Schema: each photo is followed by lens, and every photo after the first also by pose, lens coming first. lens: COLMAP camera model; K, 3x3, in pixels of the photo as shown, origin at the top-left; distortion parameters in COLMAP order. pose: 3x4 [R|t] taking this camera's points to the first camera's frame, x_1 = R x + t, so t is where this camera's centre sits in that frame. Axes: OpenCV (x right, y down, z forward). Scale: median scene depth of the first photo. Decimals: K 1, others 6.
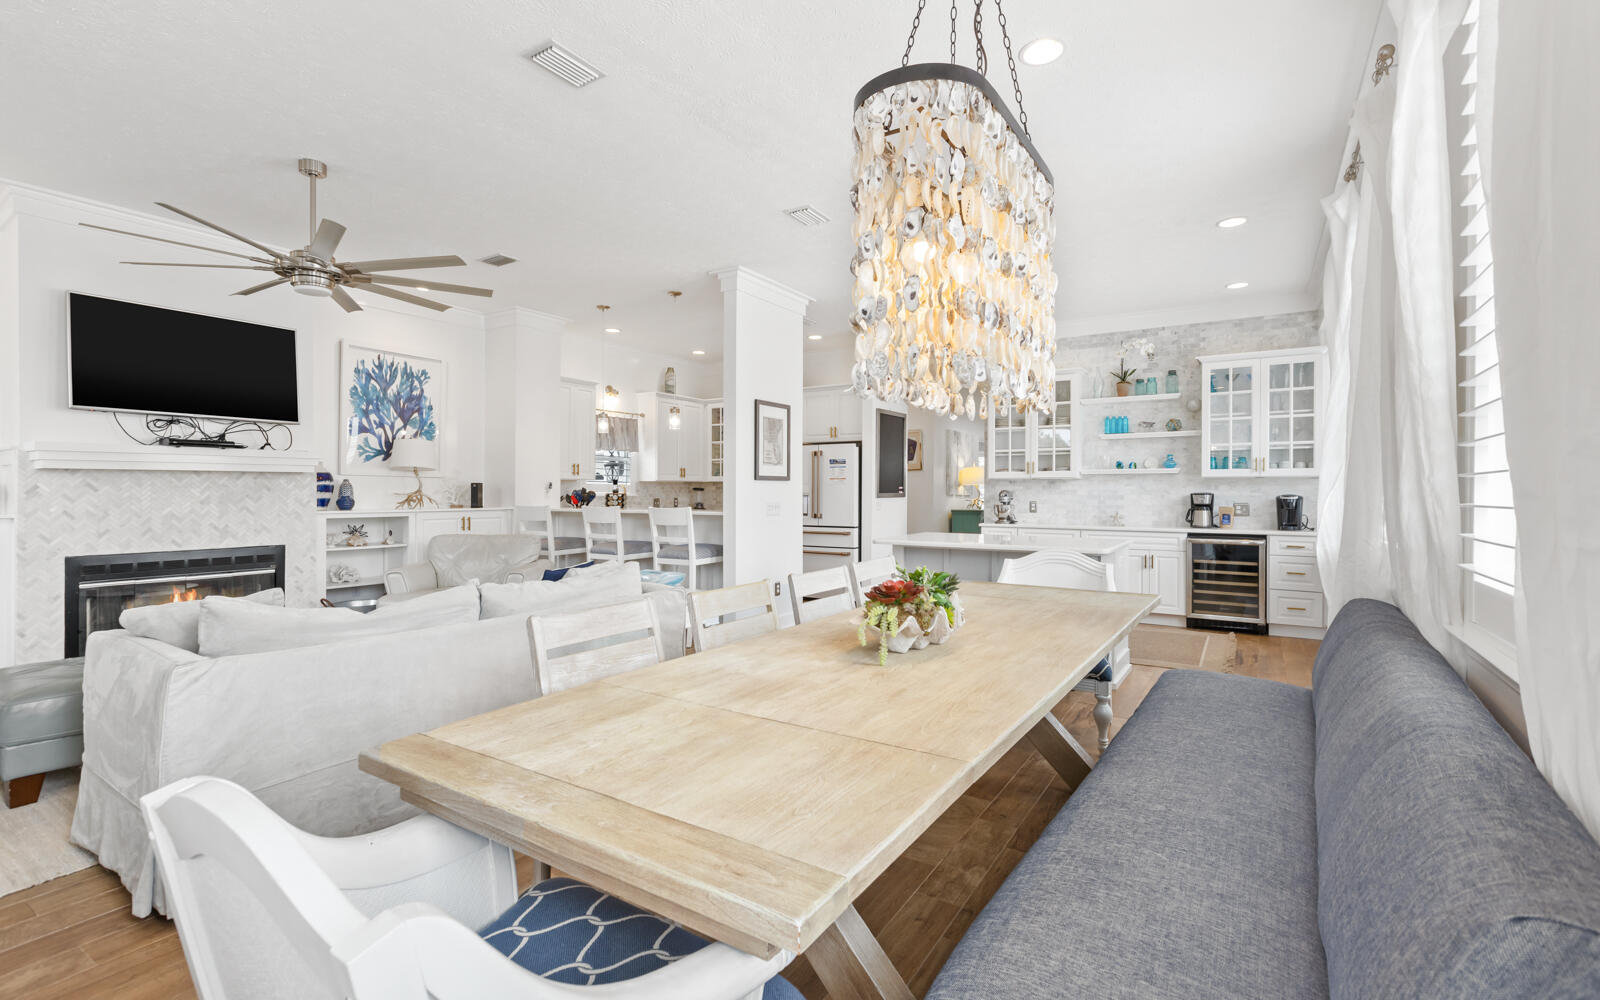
lens RADIAL K [[727.1, 0, 800.0], [0, 727.1, 500.0], [0, 0, 1]] dist [0.015568, 0.000158]
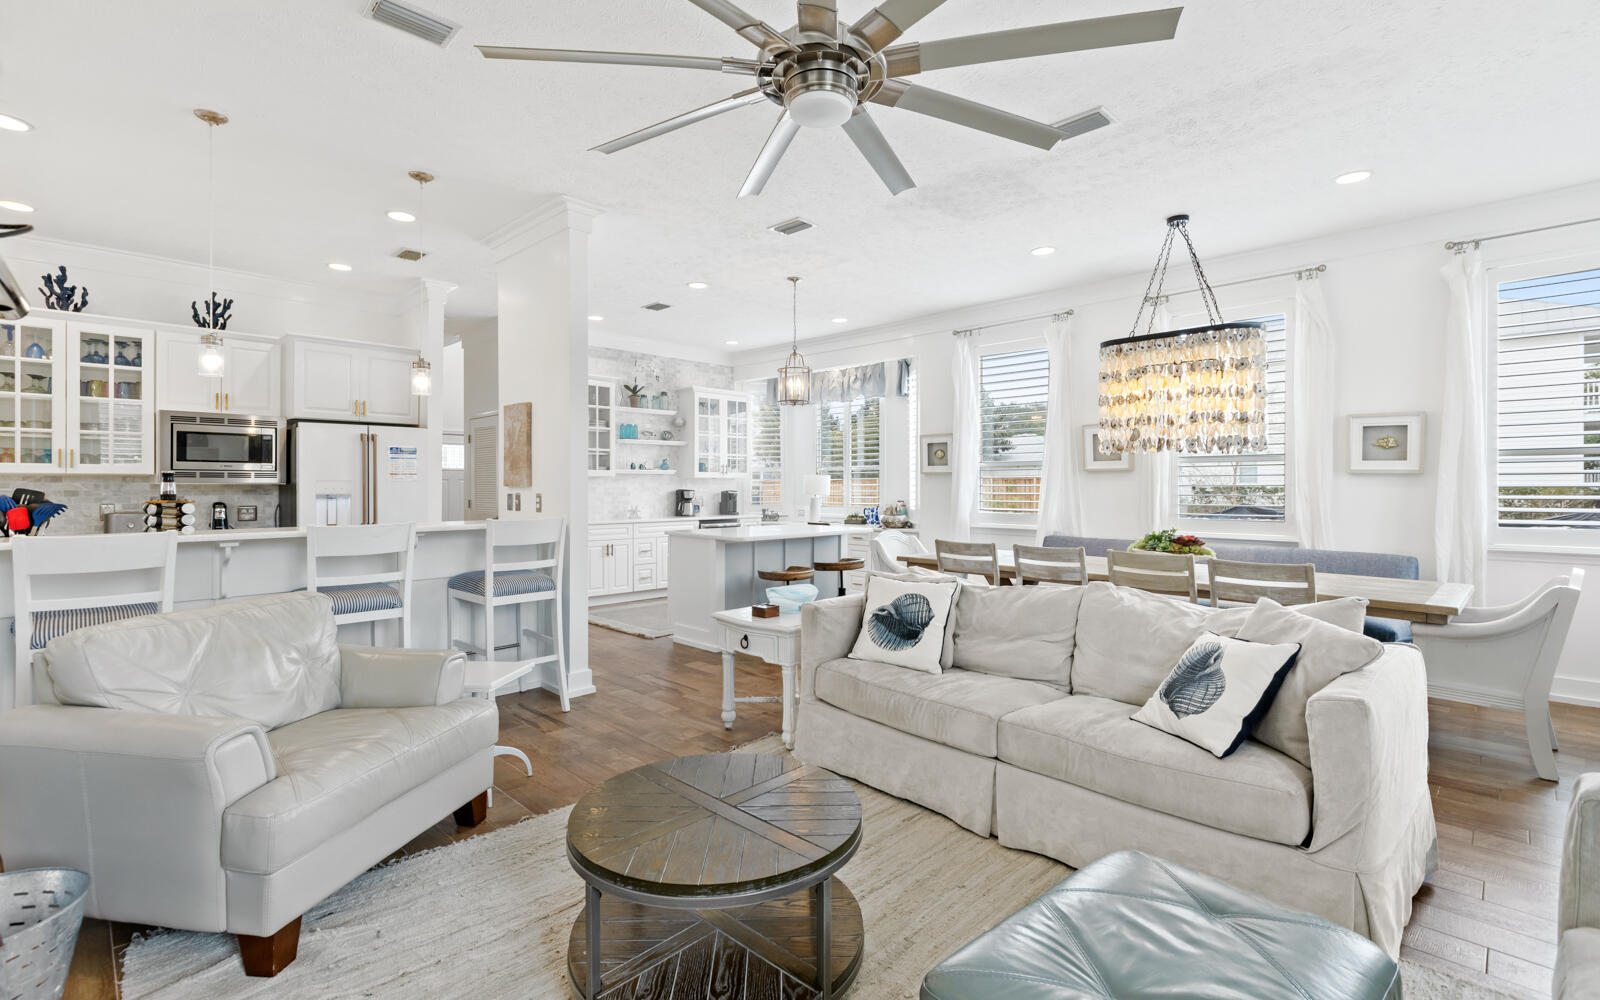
lens RADIAL K [[728.0, 0, 797.3], [0, 728.0, 480.6], [0, 0, 1]] dist [0.042711, 0.000045]
pose [[0.210049, 0.003357, 0.977685, -0.731063], [0.011319, 0.999919, -0.005865, -0.017036], [-0.977625, 0.012299, 0.209994, 0.569785]]
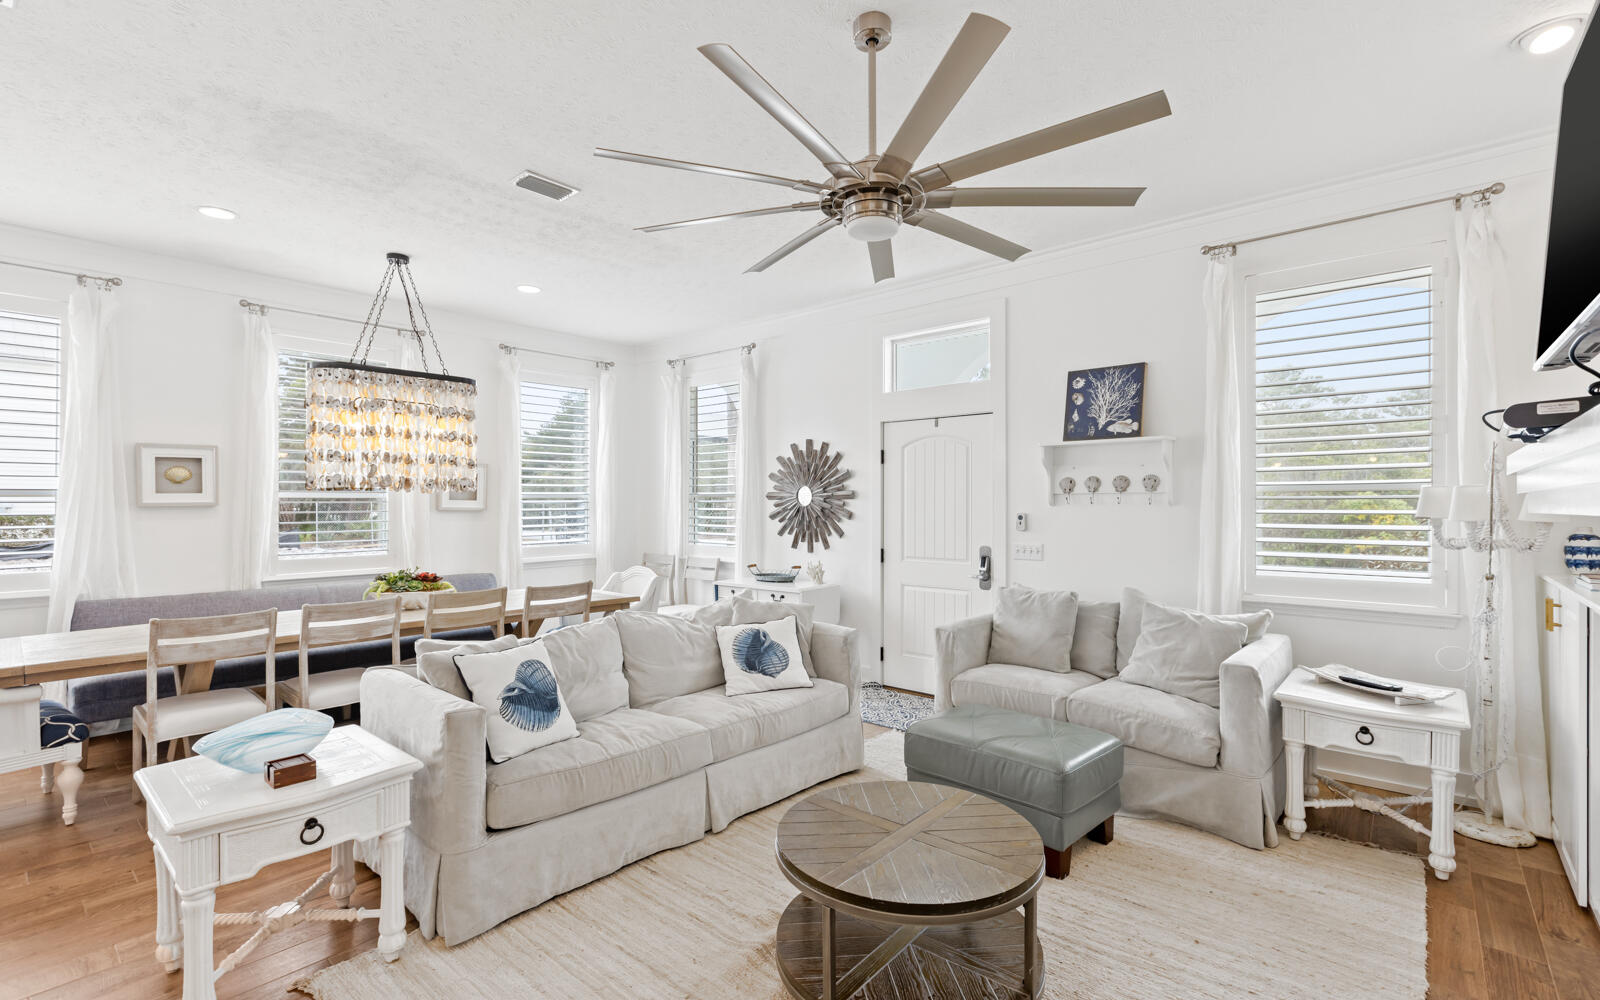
lens RADIAL K [[727.1, 0, 800.0], [0, 727.1, 500.0], [0, 0, 1]] dist [0.015568, 0.000158]
pose [[-0.990047, 0.004491, 0.140665, -0.430954], [0.004601, 0.999989, 0.000457, -0.034640], [-0.140661, 0.001100, -0.990057, 1.010934]]
